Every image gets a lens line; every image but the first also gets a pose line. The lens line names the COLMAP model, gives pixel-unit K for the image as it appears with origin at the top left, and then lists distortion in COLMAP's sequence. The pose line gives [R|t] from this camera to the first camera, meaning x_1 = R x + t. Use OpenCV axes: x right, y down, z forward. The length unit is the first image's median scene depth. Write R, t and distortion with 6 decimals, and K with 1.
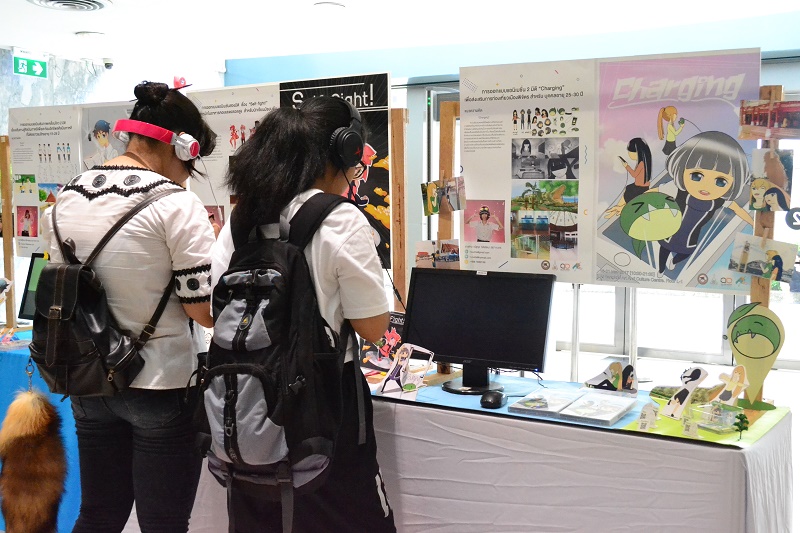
lens RADIAL K [[957.5, 0, 400.2], [0, 957.5, 268.1], [0, 0, 1]] dist [-0.041426, 0.000000]
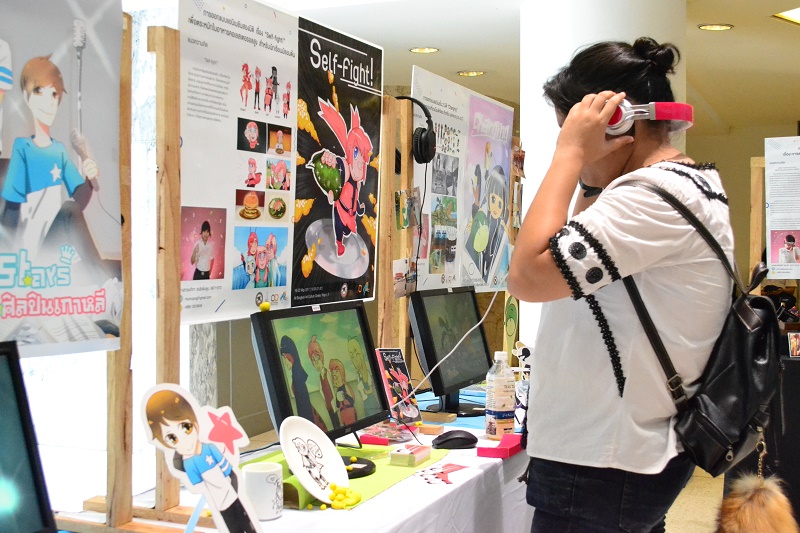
lens RADIAL K [[1043.9, 0, 400.1], [0, 1043.9, 265.2], [0, 0, 1]] dist [0.012033, 0.000000]
pose [[-0.153999, -0.016988, 0.987925, -0.858710], [0.075011, 0.996766, 0.028833, -0.048716], [-0.985220, 0.078545, -0.152227, 1.109569]]
